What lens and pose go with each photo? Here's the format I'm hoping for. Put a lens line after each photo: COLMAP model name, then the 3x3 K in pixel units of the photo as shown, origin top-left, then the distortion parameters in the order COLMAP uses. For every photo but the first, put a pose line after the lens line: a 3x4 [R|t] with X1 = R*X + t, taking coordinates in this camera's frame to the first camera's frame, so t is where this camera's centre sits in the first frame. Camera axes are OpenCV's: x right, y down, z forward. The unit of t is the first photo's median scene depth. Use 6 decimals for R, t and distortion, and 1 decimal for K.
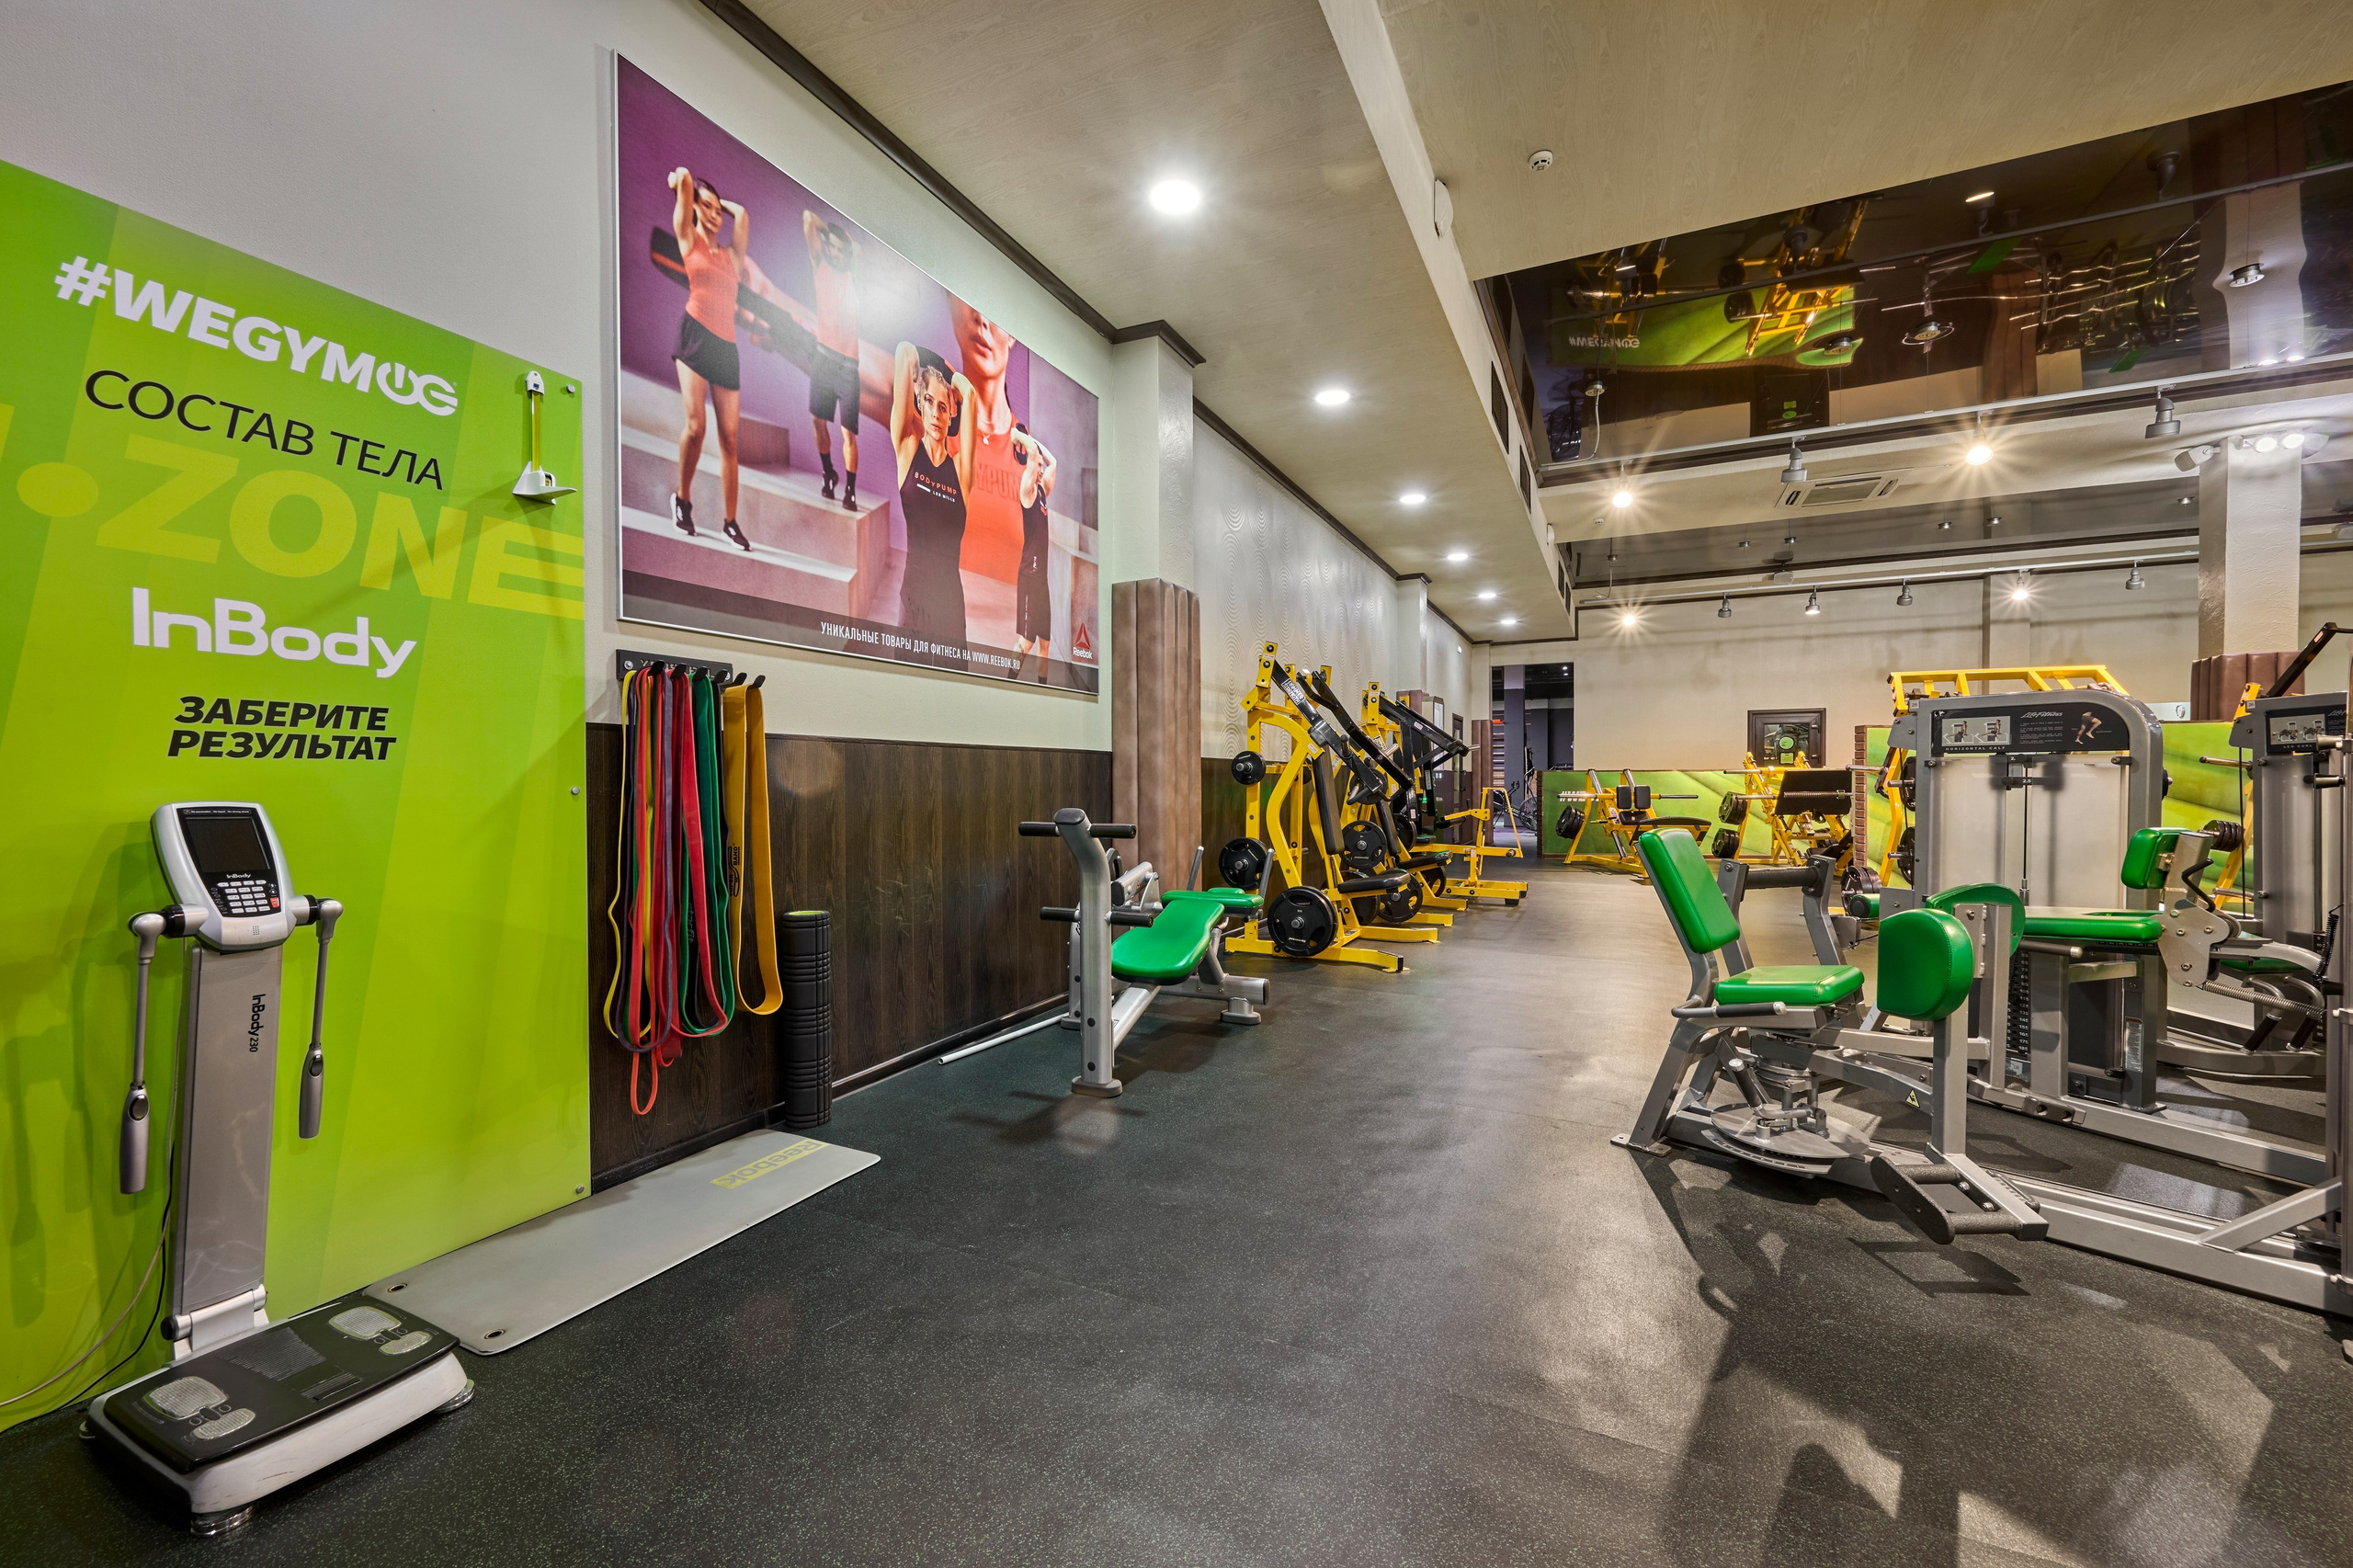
lens RADIAL K [[935.9, 0, 1176.5], [0, 935.9, 784.0], [0, 0, 1]] dist [0.002587, 0.000194]
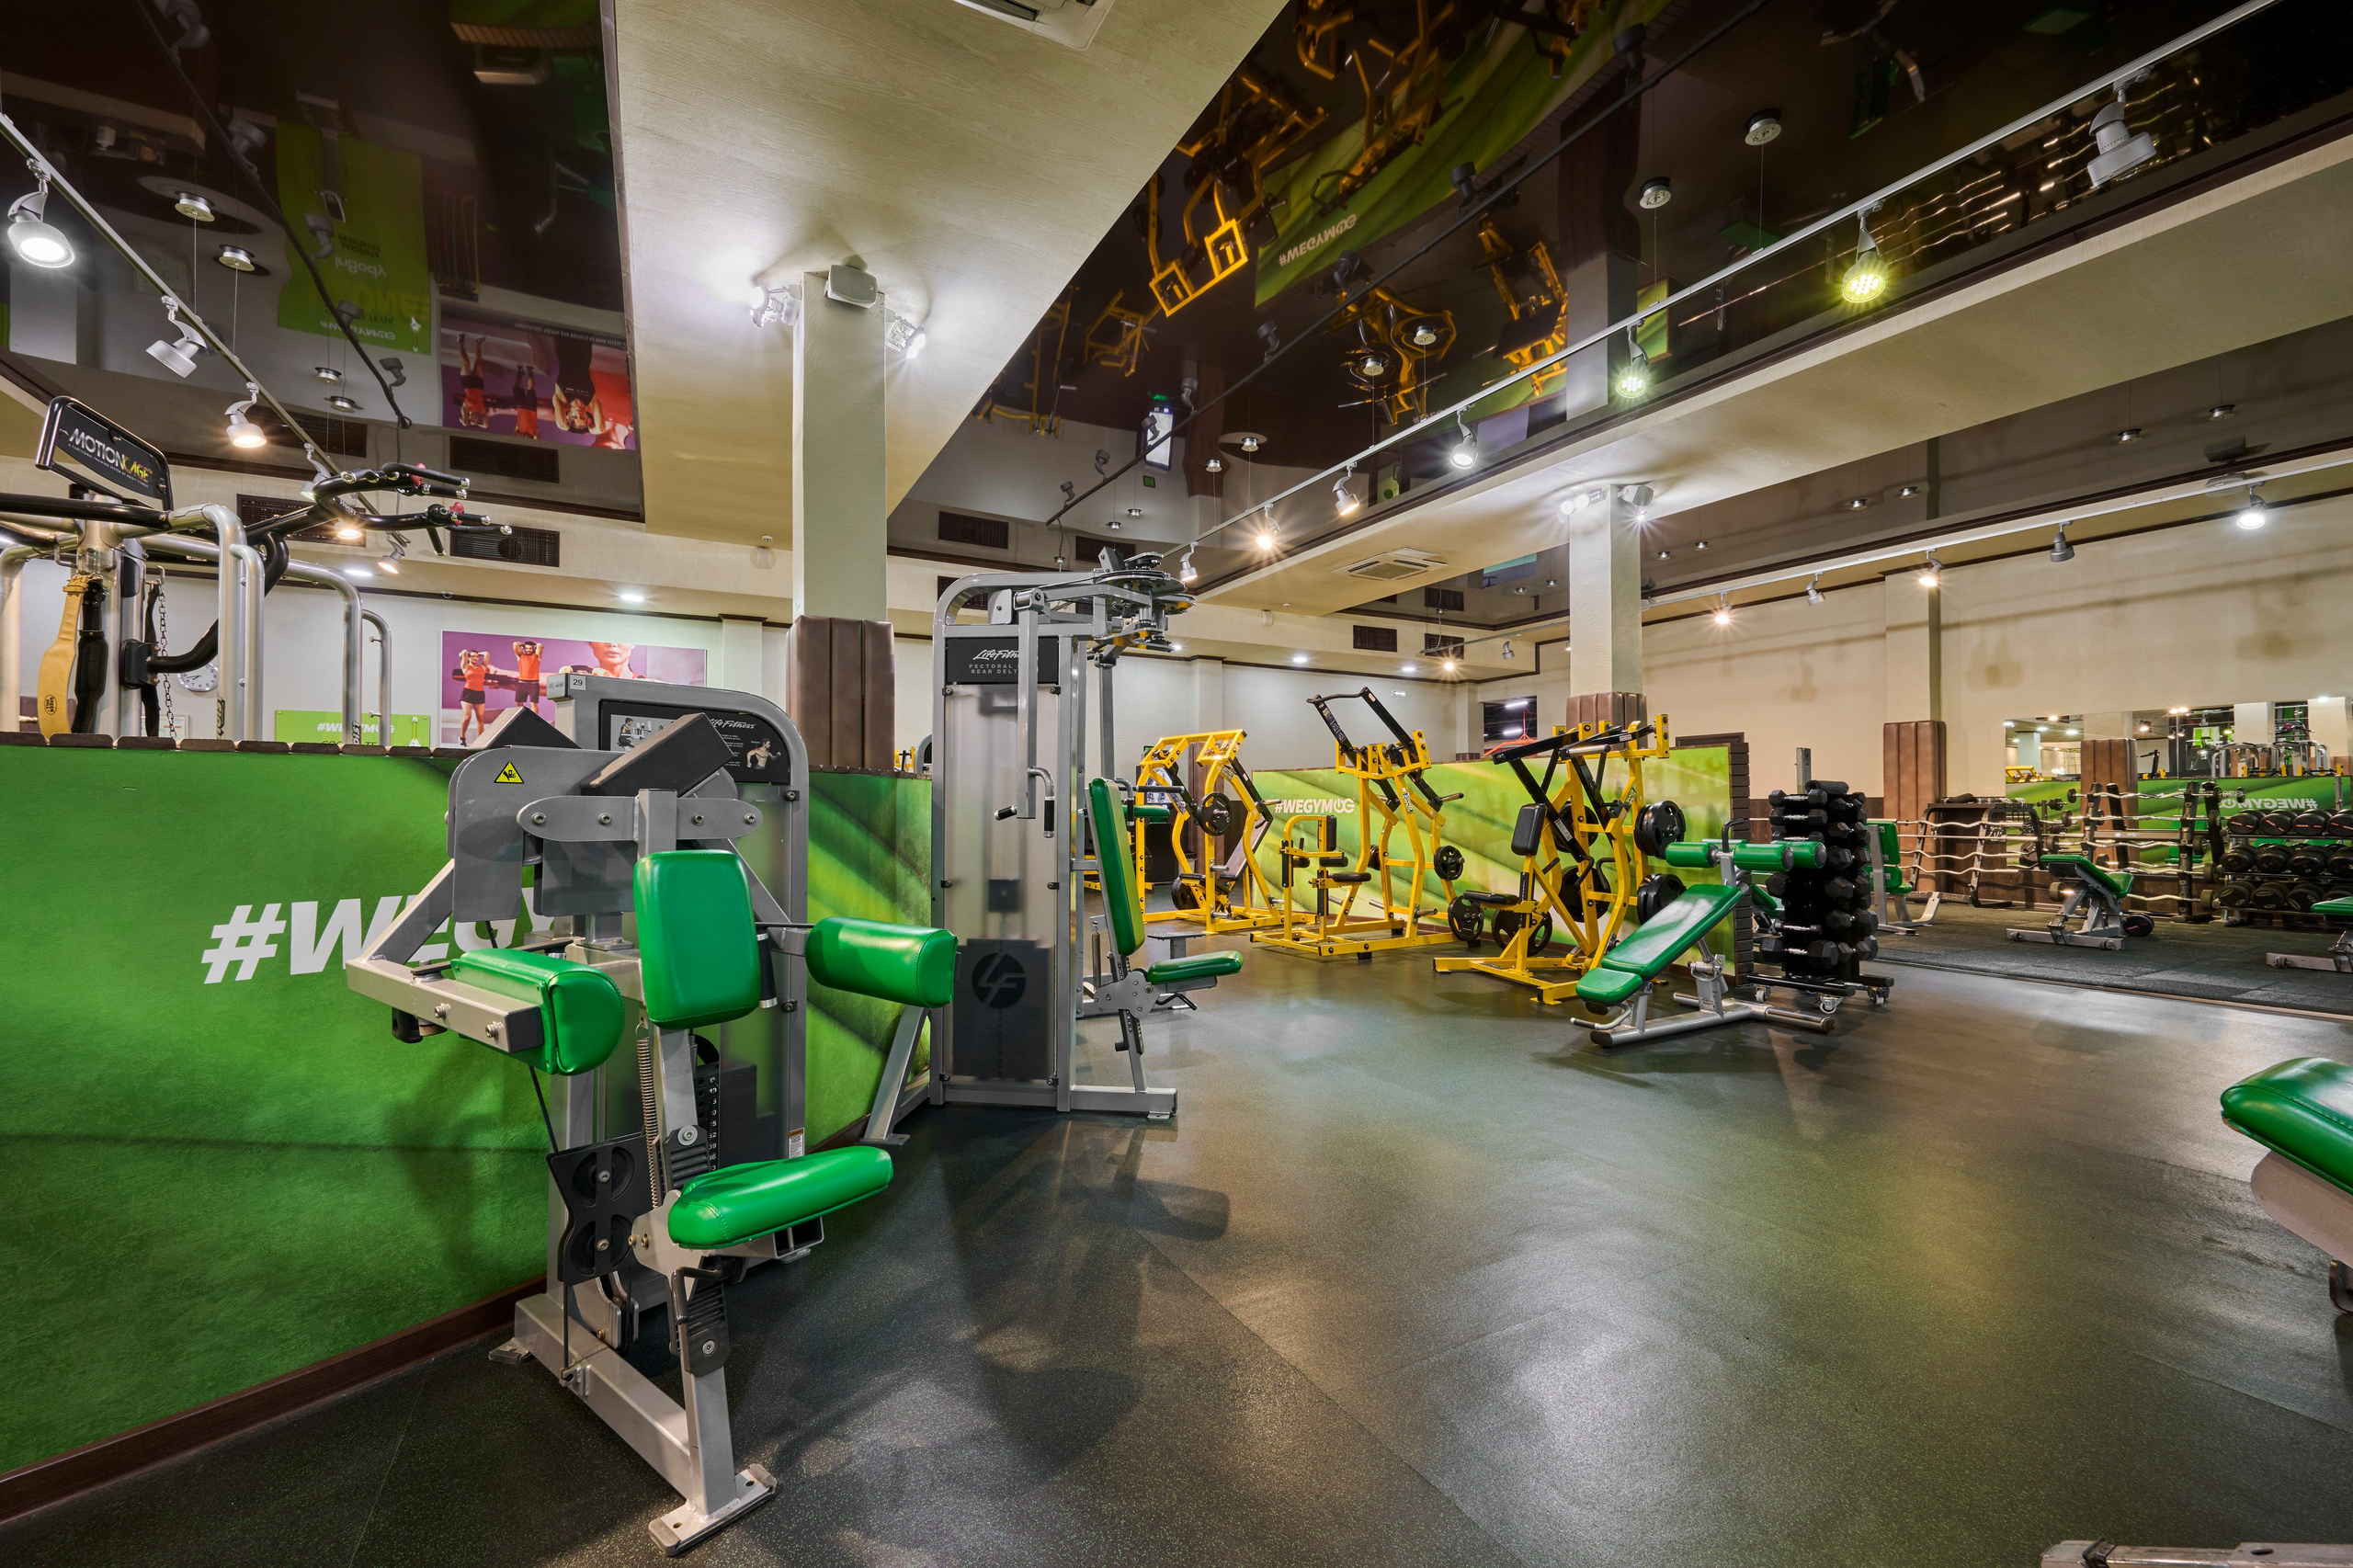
lens RADIAL K [[935.9, 0, 1176.5], [0, 935.9, 784.0], [0, 0, 1]] dist [0.002587, 0.000194]
pose [[0.820983, -0.013967, -0.570782, 0.796729], [-0.001121, 0.999659, -0.026074, -0.004725], [0.570951, 0.022046, 0.820688, -0.089737]]
